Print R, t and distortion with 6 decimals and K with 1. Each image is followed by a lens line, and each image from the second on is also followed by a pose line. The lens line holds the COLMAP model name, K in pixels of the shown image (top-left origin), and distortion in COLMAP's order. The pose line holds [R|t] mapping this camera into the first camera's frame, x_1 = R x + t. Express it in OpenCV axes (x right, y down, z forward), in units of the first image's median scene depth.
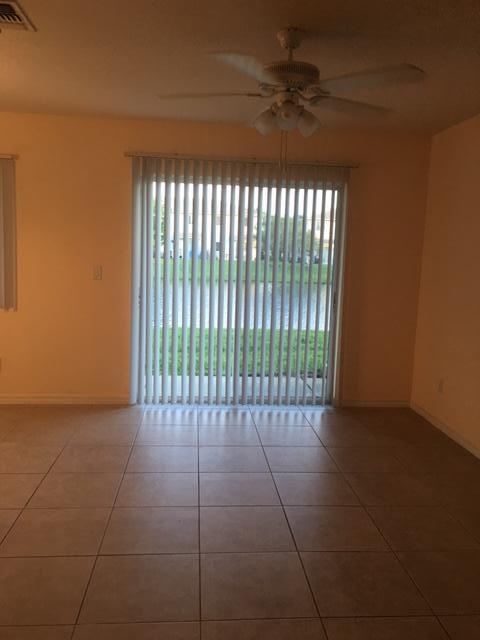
lens RADIAL K [[546.6, 0, 240.0], [0, 546.6, 320.0], [0, 0, 1]] dist [0.055222, -0.004026]
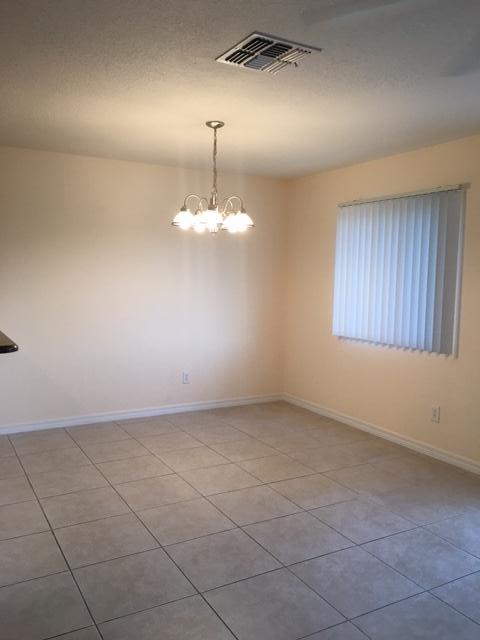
lens RADIAL K [[546.6, 0, 240.0], [0, 546.6, 320.0], [0, 0, 1]] dist [0.055222, -0.004026]
pose [[0.422606, 0.043983, -0.905246, 0.251981], [-0.115696, 0.993268, -0.005752, -0.034287], [0.898899, 0.107164, 0.424850, 0.322098]]
